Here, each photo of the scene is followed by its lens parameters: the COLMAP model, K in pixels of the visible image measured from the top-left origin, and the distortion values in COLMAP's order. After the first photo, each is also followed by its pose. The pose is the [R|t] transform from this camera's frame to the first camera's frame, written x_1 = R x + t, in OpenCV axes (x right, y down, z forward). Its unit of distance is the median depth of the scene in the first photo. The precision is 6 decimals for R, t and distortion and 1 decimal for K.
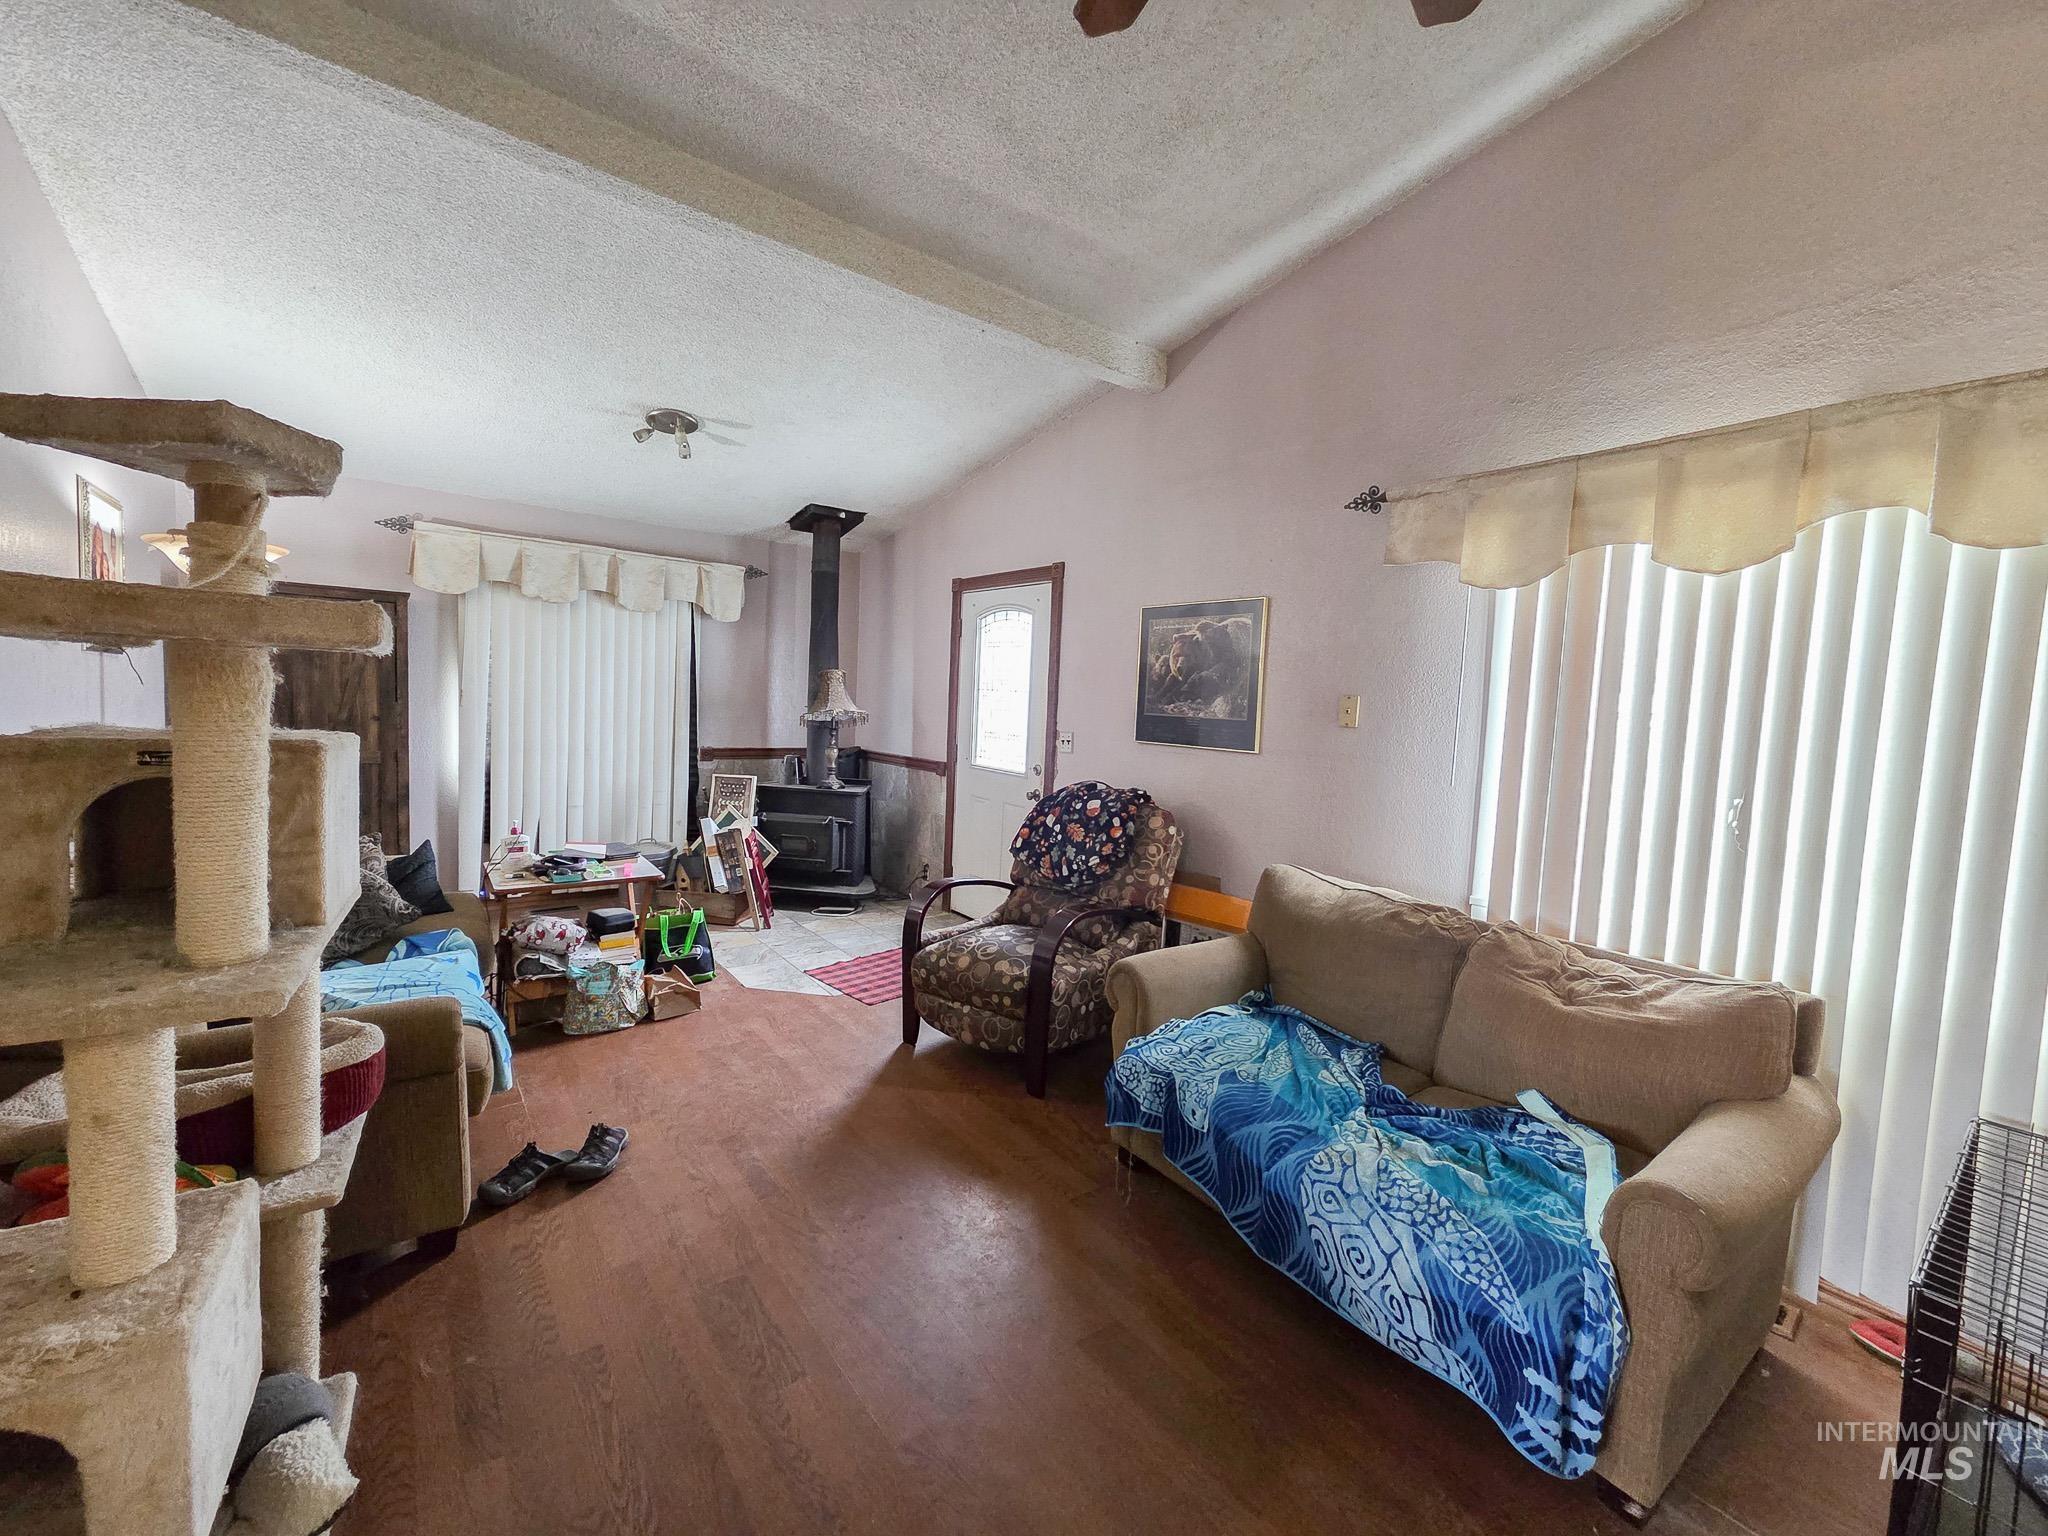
lens RADIAL K [[815.5, 0, 1036.8], [0, 815.5, 760.1], [0, 0, 1]] dist [0.002573, -0.000089]
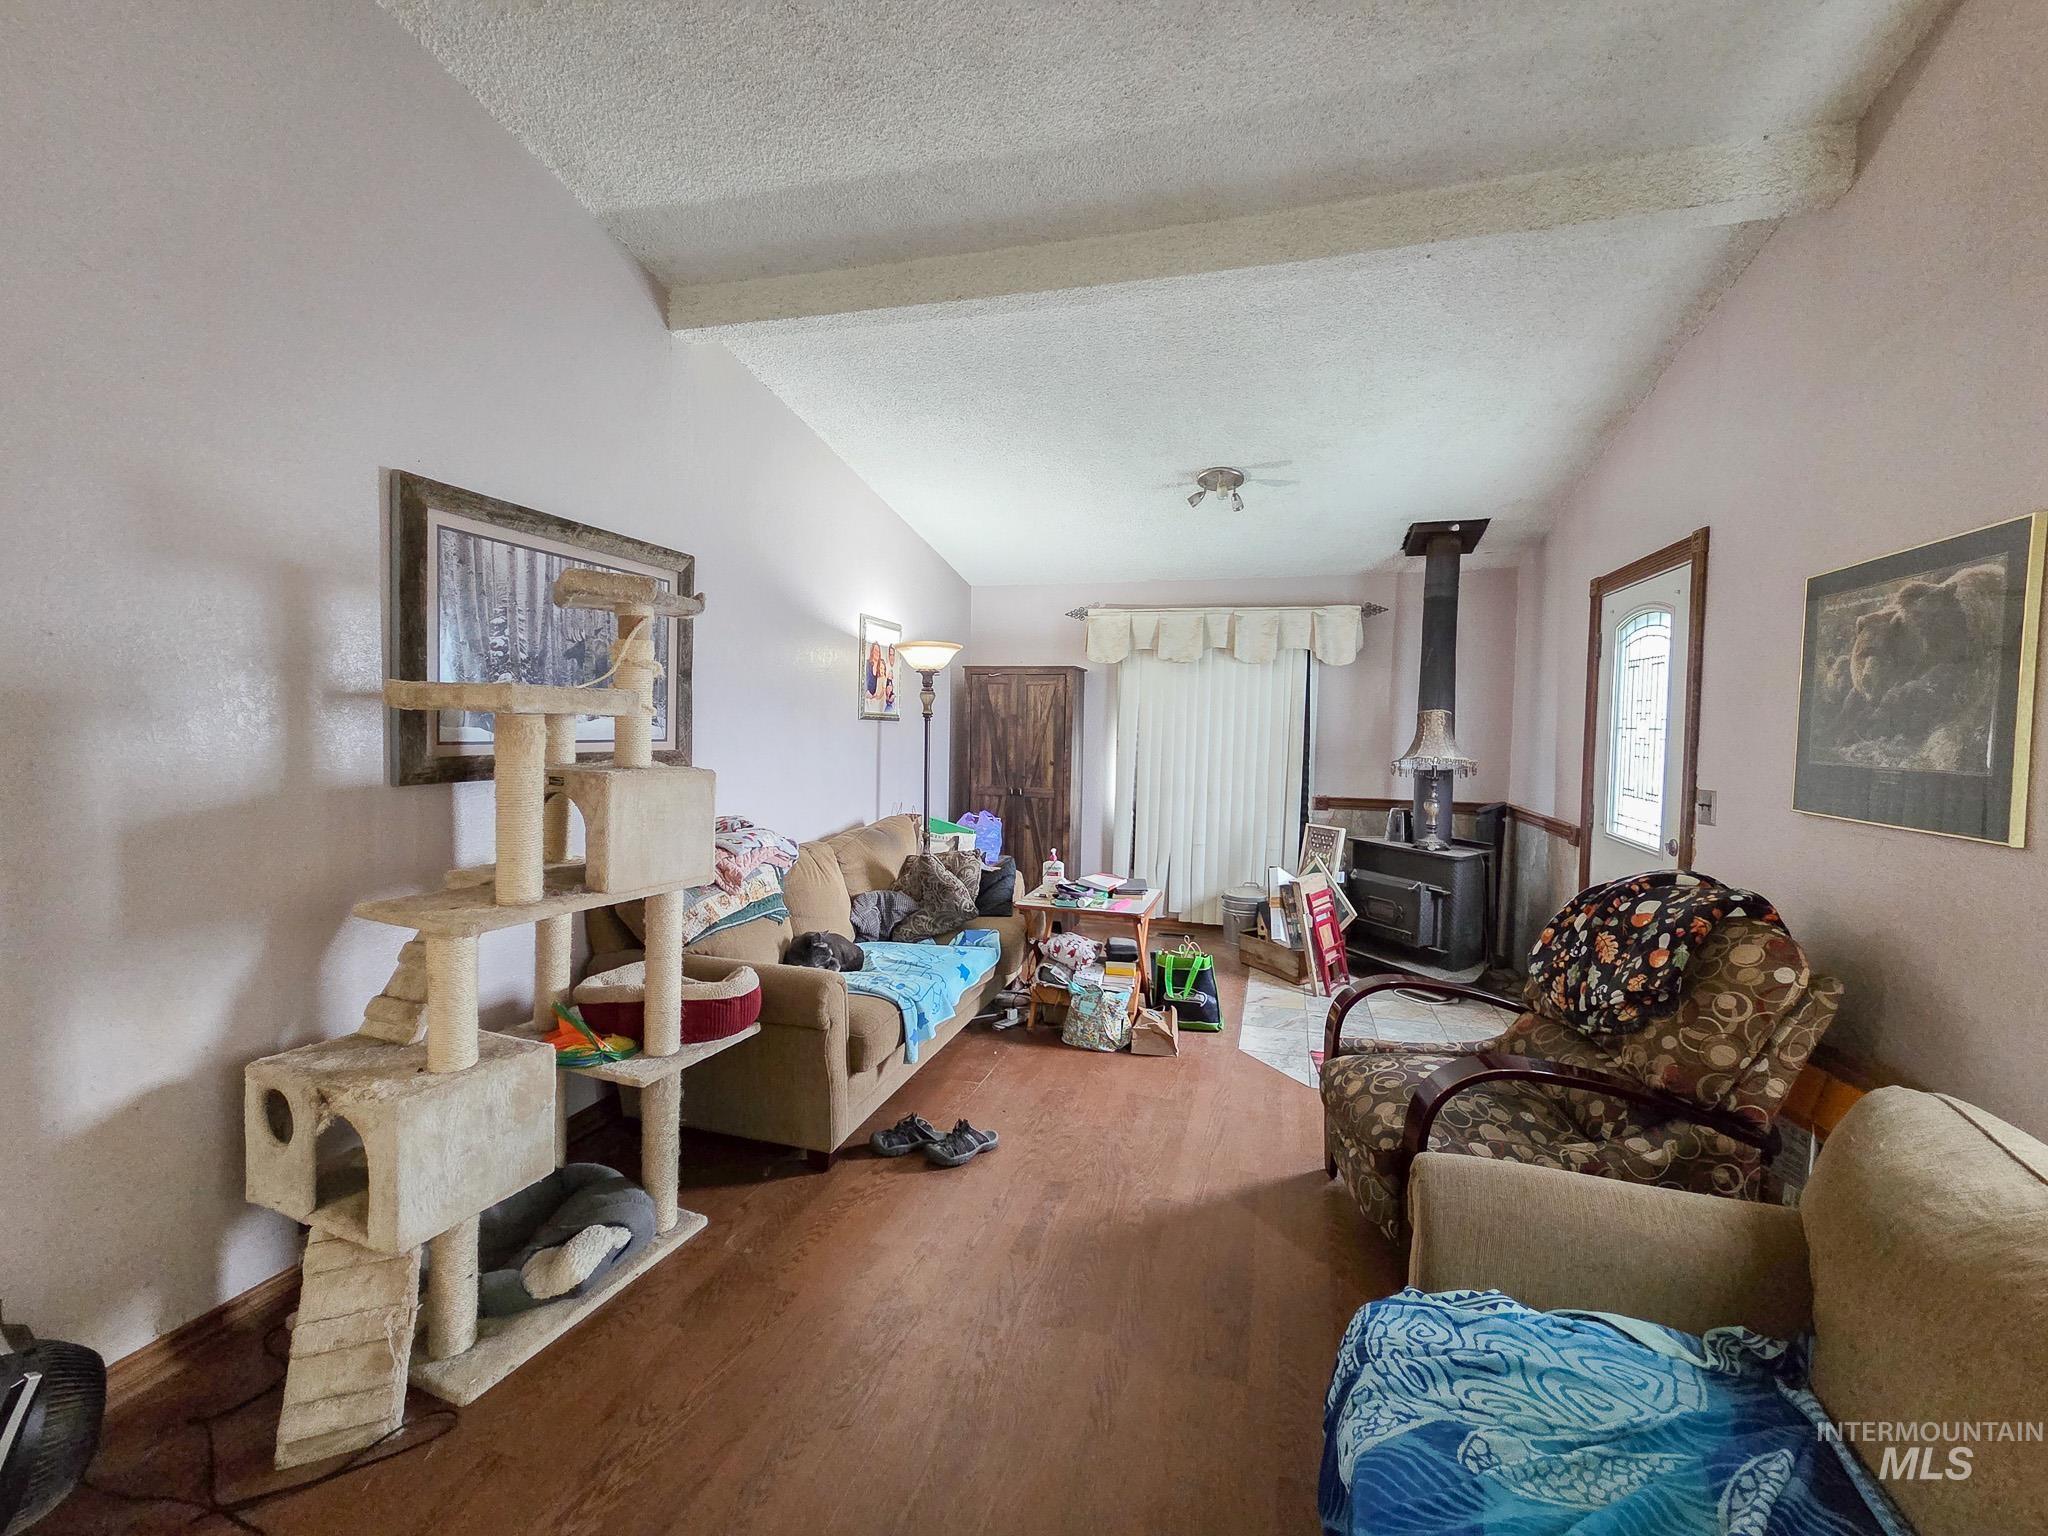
lens RADIAL K [[815.5, 0, 1030.9], [0, 815.5, 760.2], [0, 0, 1]] dist [0.002573, -0.000089]
pose [[0.599588, 0.003277, -0.800302, 0.274178], [-0.051739, 0.998058, -0.034676, -0.011237], [0.798635, 0.062198, 0.598593, 0.238092]]
